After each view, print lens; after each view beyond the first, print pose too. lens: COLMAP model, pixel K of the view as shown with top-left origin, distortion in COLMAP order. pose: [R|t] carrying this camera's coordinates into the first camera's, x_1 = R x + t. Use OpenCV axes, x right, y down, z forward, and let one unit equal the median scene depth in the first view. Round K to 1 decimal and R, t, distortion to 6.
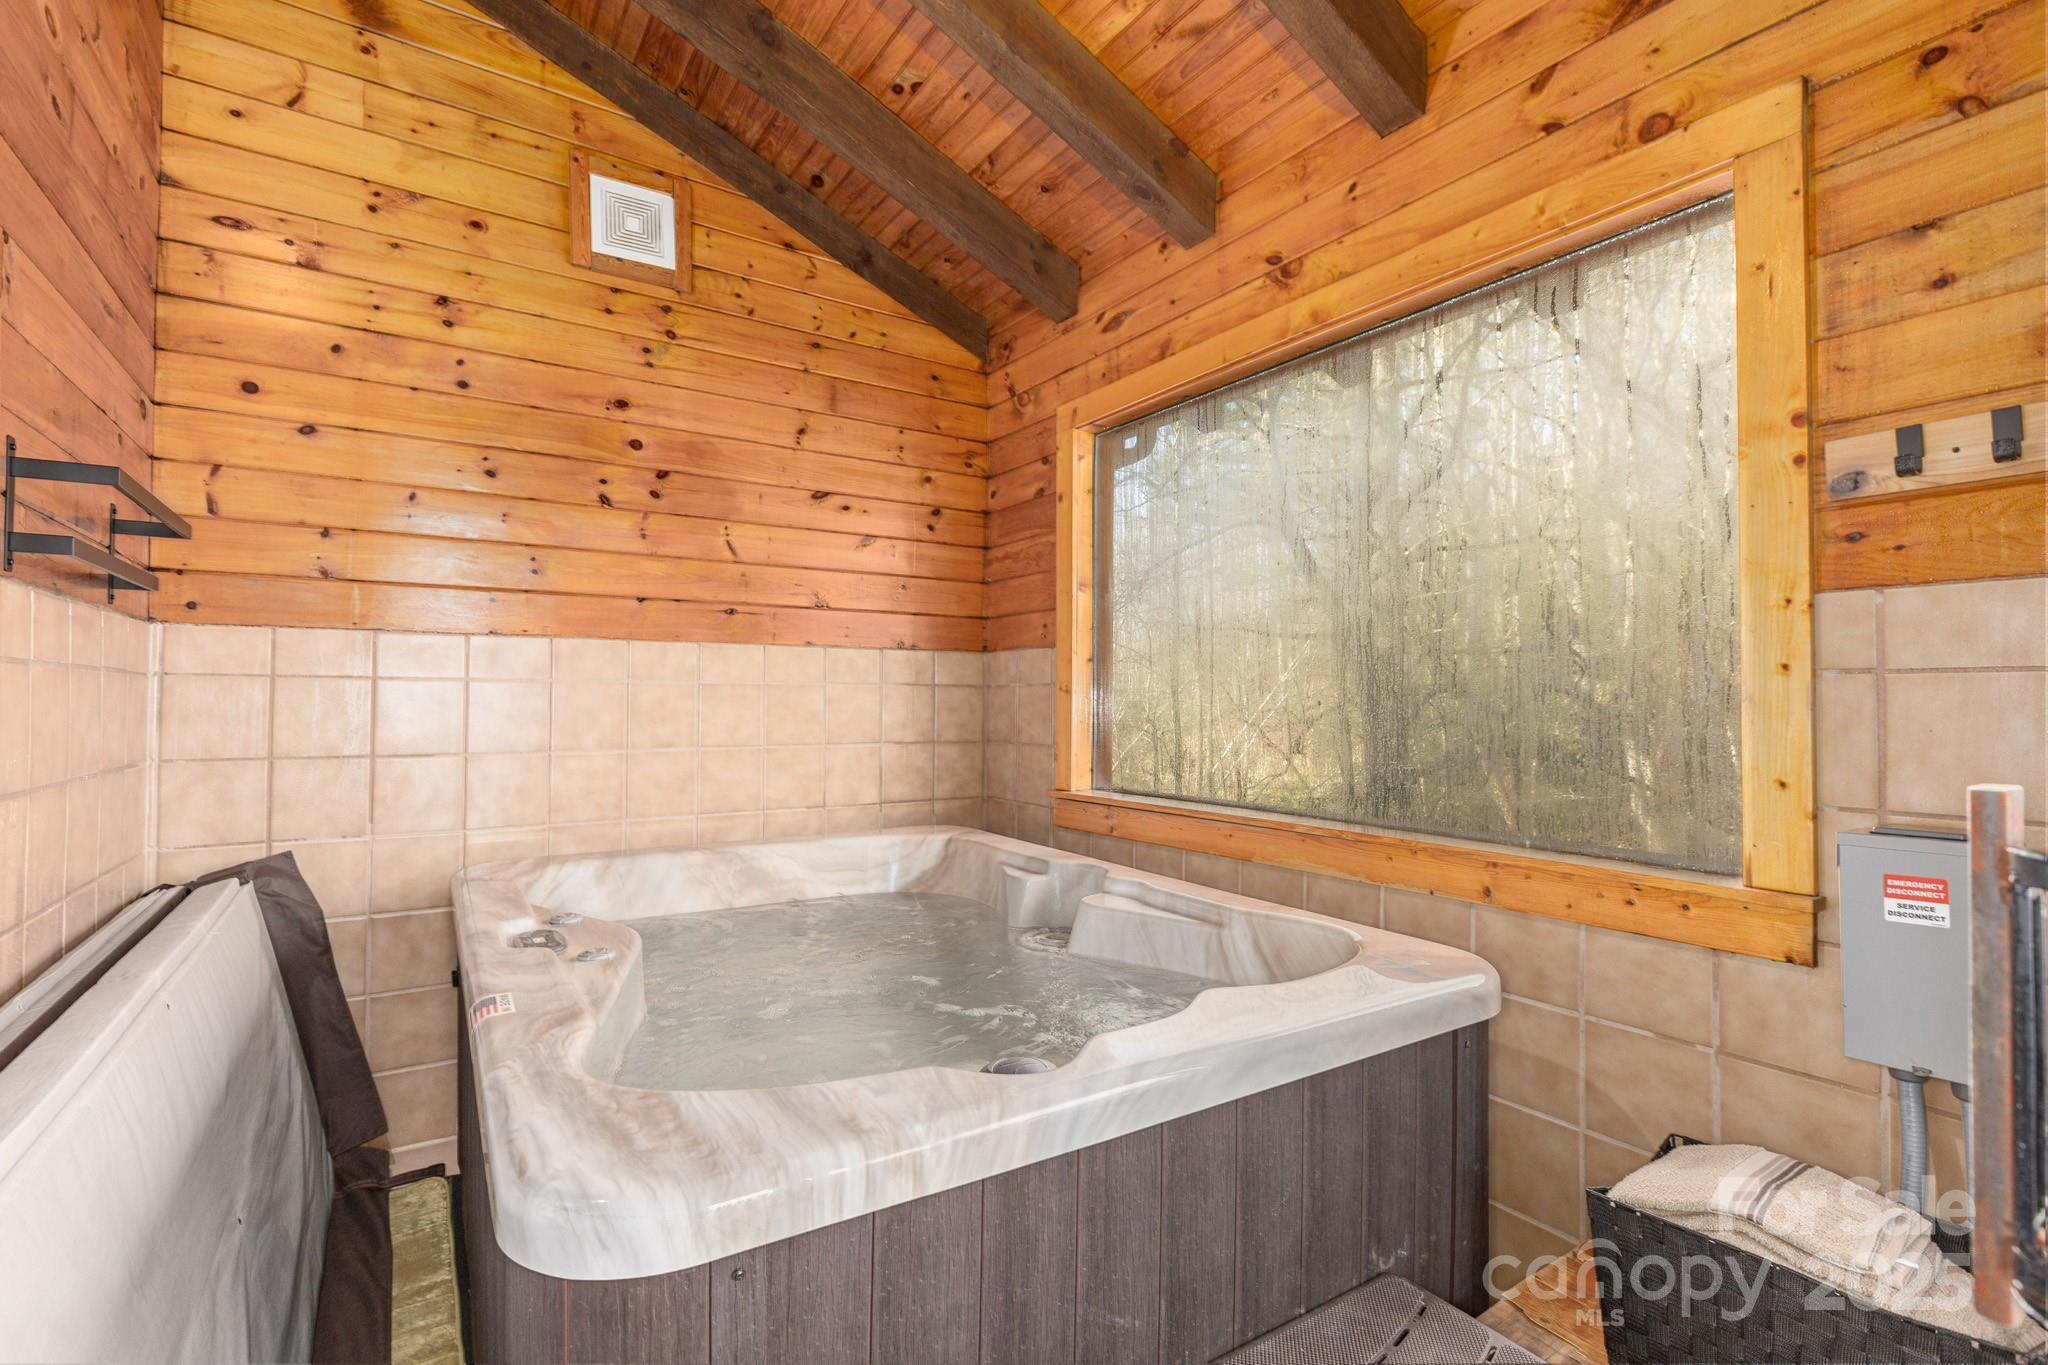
lens RADIAL K [[925.0, 0, 1012.9], [0, 925.0, 680.7], [0, 0, 1]] dist [0.002813, -0.000072]
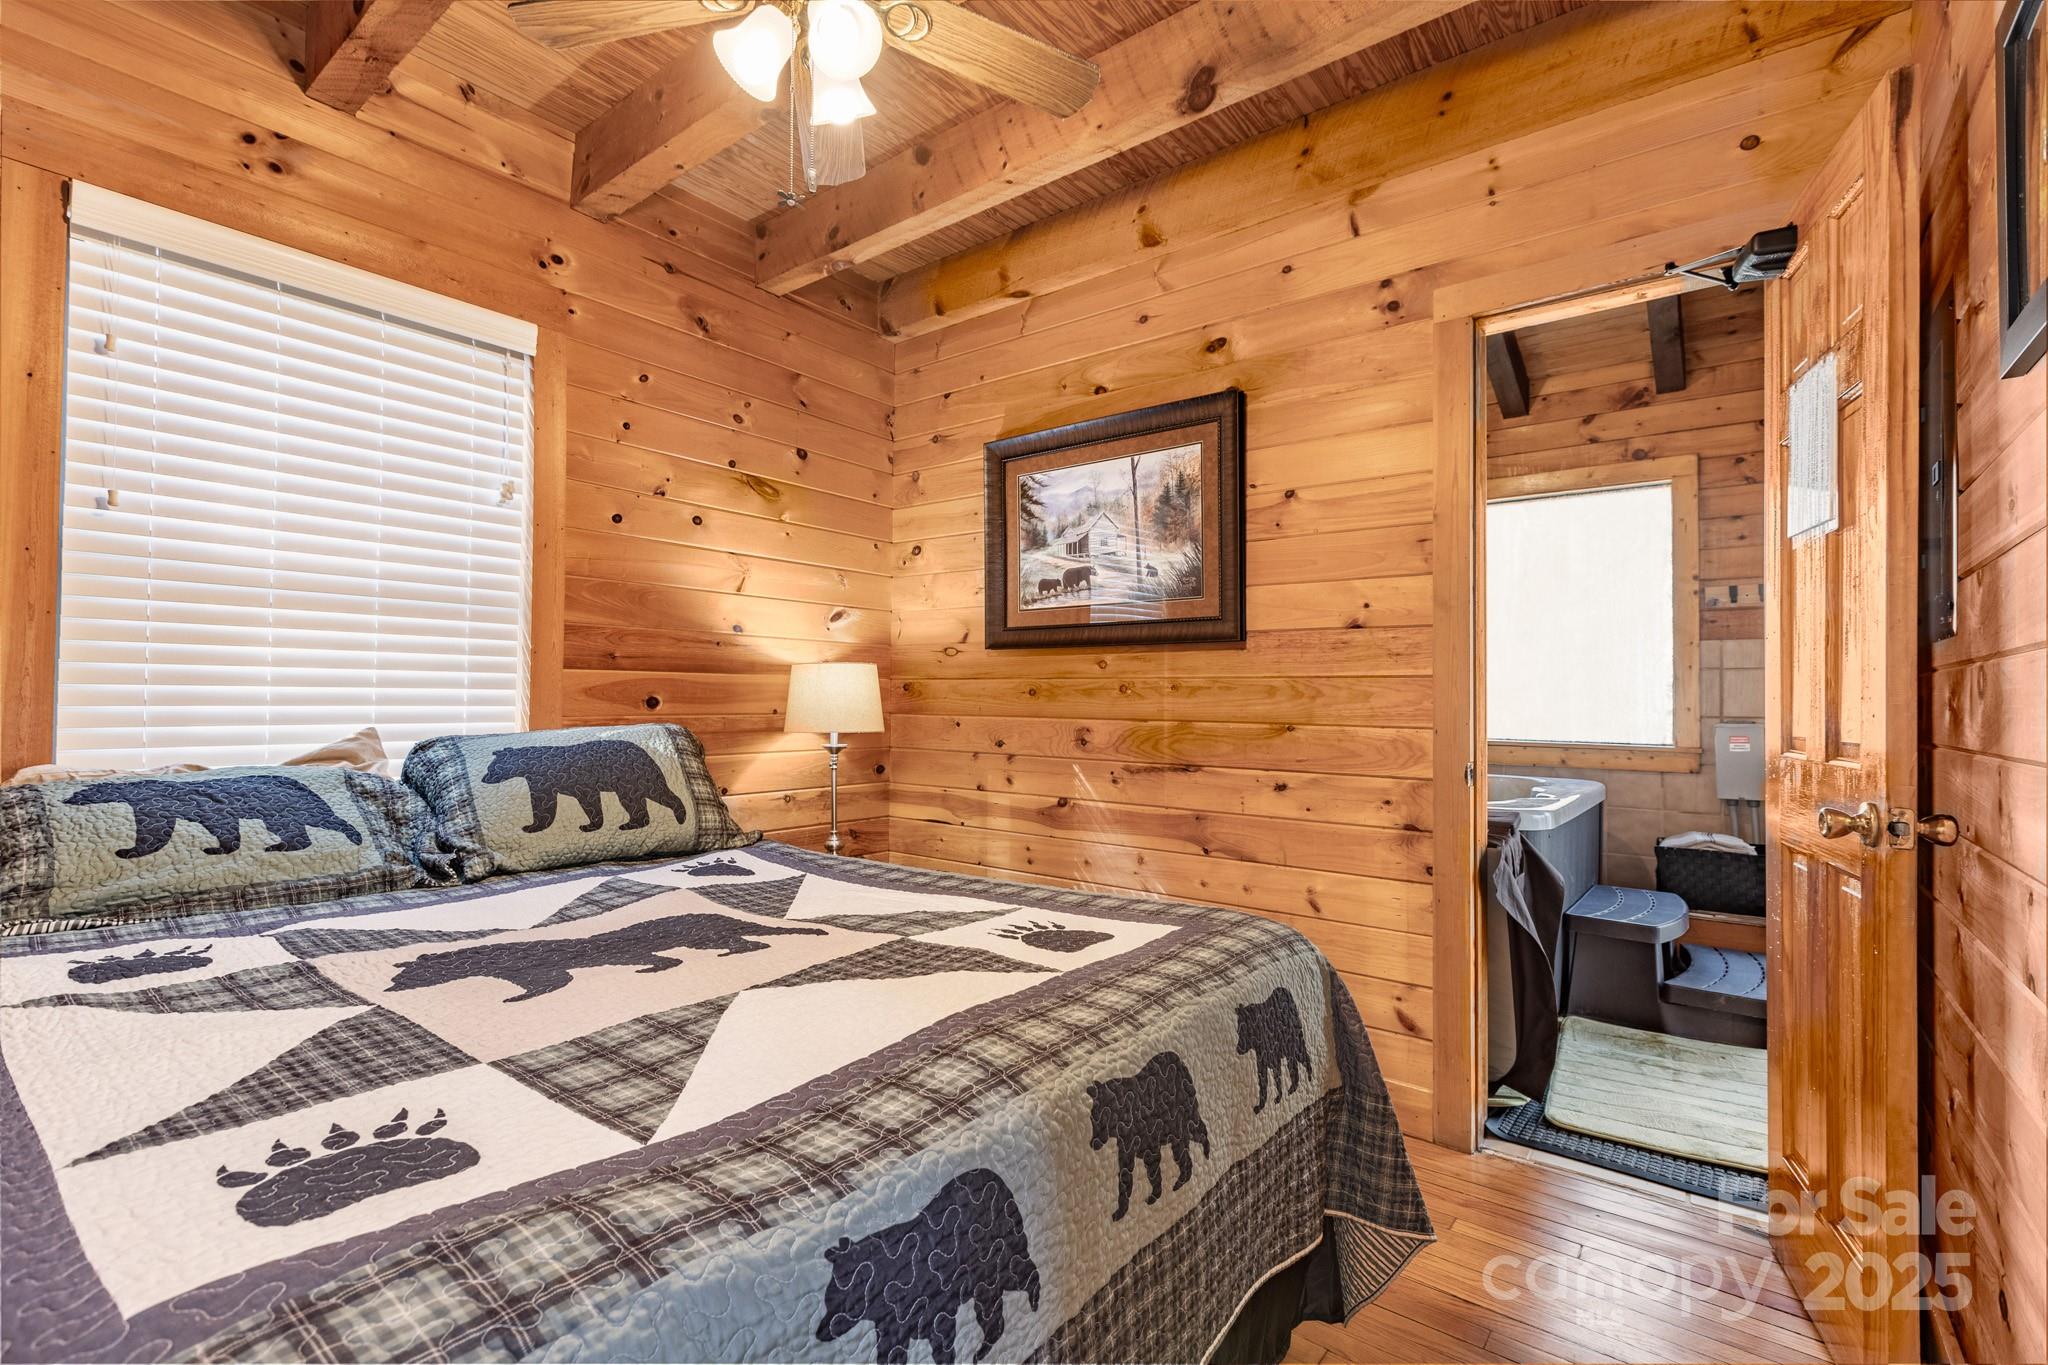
lens RADIAL K [[925.0, 0, 1020.0], [0, 925.0, 685.9], [0, 0, 1]] dist [0.002813, -0.000072]
pose [[0.948063, 0.009940, 0.317927, -1.976999], [-0.011058, 0.999937, 0.001714, 0.060720], [-0.317890, -0.005141, 0.948114, -1.002763]]
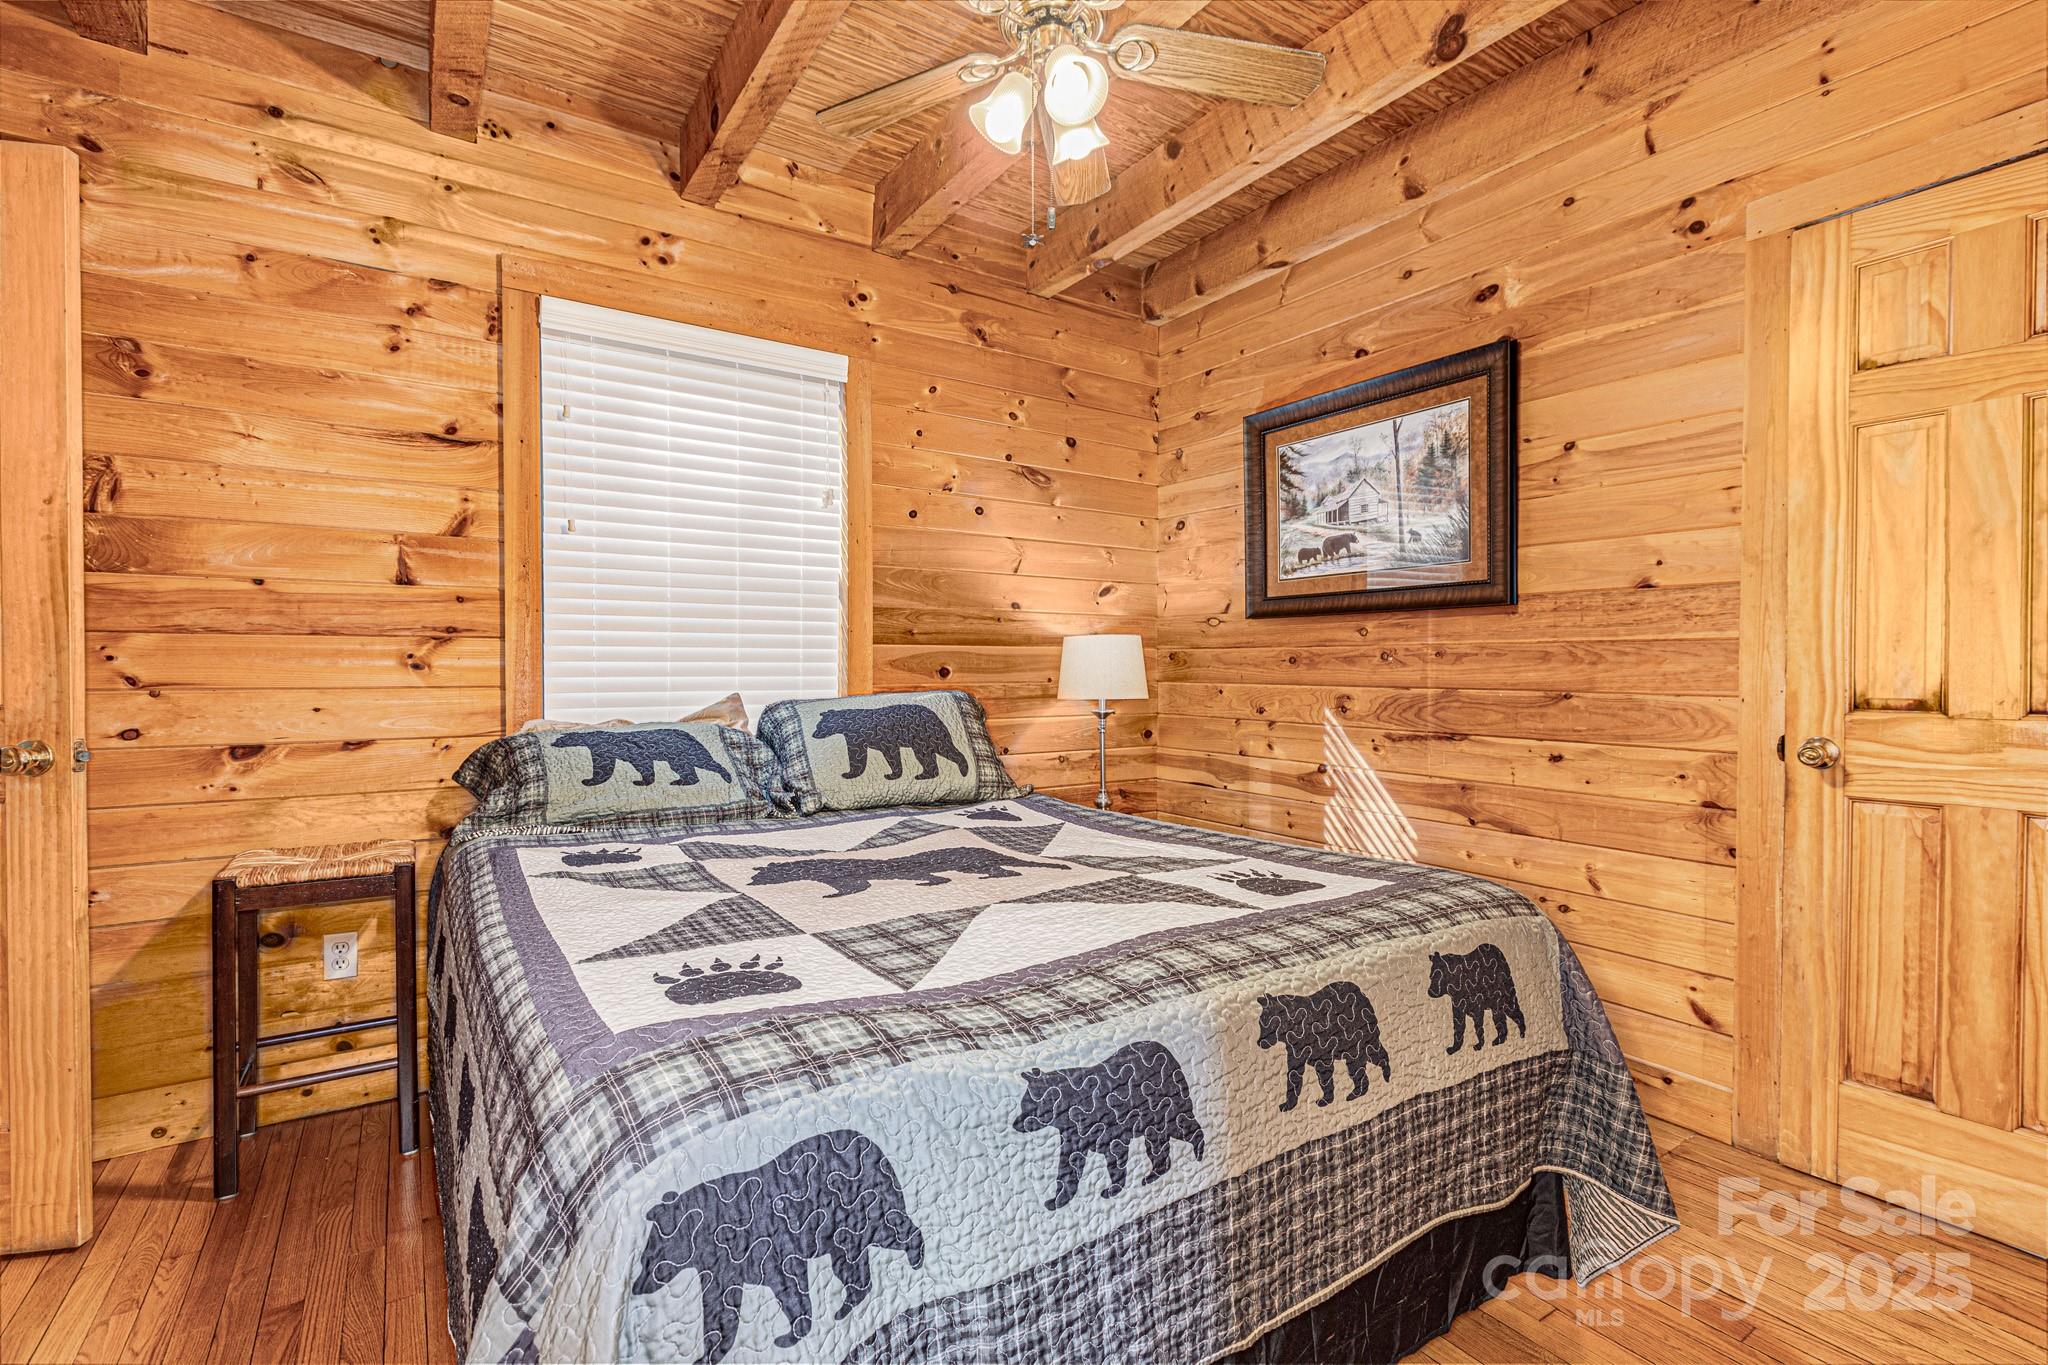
lens RADIAL K [[925.0, 0, 1019.4], [0, 925.0, 689.2], [0, 0, 1]] dist [0.002813, -0.000072]
pose [[0.999971, -0.001692, 0.007370, -1.878428], [0.001394, 0.999191, 0.040192, 0.055277], [-0.007432, -0.040181, 0.999165, -1.296980]]
